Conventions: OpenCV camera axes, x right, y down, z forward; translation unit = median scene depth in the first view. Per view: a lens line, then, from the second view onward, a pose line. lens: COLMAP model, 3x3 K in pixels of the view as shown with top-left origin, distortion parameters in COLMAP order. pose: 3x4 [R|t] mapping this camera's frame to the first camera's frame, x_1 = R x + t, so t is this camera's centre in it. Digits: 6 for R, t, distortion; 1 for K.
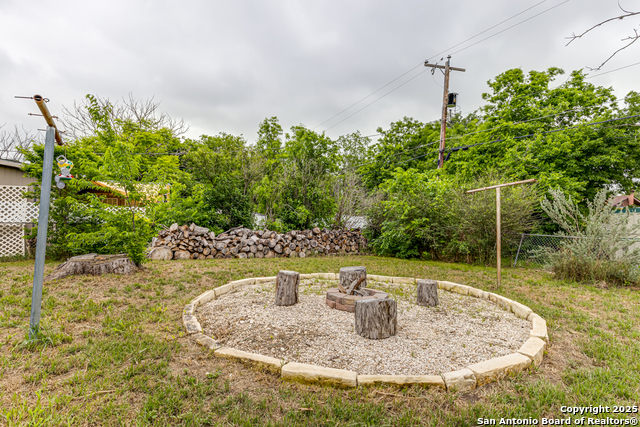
lens RADIAL K [[332.7, 0, 320.0], [0, 332.7, 213.5], [0, 0, 1]] dist [-0.000073, 0.000000]
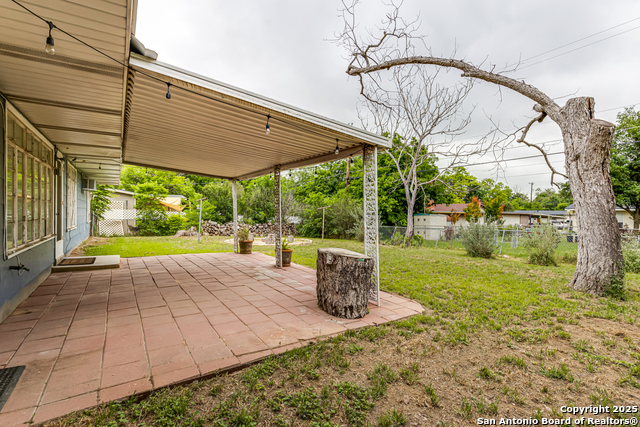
lens RADIAL K [[313.1, 0, 320.0], [0, 313.1, 213.5], [0, 0, 1]] dist [0.000380, 0.000003]
pose [[0.996075, 0.004336, 0.088409, 0.125868], [-0.004514, 0.999988, 0.001812, -0.015263], [-0.088400, -0.002204, 0.996083, -0.891887]]
